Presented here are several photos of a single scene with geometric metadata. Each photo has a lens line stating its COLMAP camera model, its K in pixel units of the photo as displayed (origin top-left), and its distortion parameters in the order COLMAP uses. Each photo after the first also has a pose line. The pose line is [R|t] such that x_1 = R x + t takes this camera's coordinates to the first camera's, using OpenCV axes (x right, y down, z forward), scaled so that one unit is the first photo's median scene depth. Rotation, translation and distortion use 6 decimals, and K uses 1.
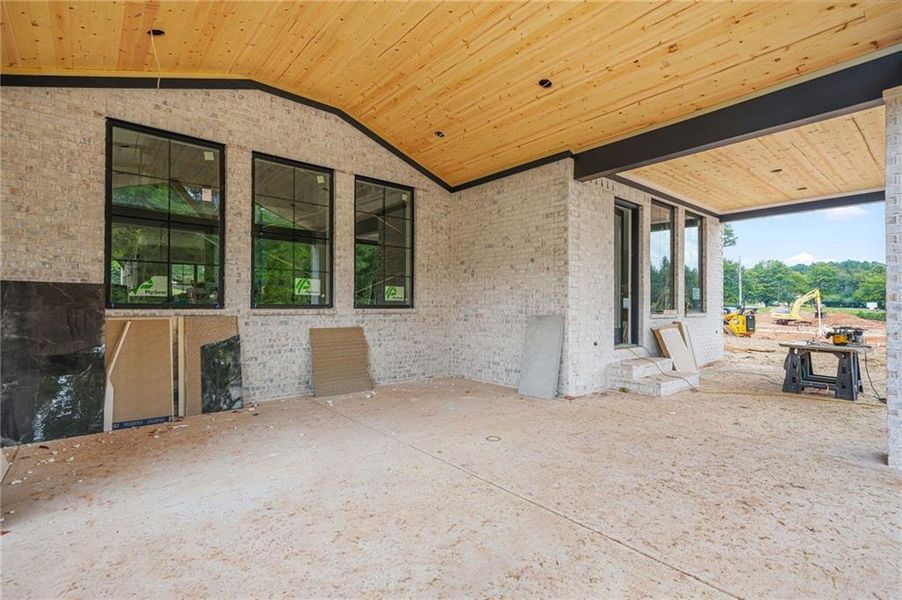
lens RADIAL K [[415.9, 0, 451.0], [0, 415.9, 300.0], [0, 0, 1]] dist [0.028920, 0.000406]
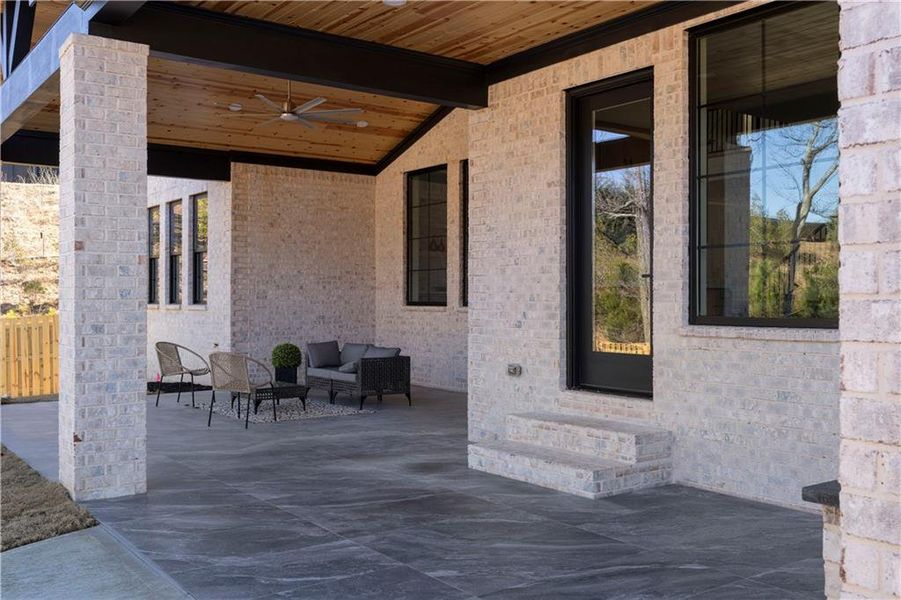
lens RADIAL K [[874.9, 0, 450.5], [0, 874.9, 300.0], [0, 0, 1]] dist [-0.009140, -0.003498]
pose [[-0.075310, -0.003331, -0.997155, 1.081636], [0.011952, 0.999920, -0.004243, 0.008476], [0.997089, -0.012237, -0.075264, 0.692817]]
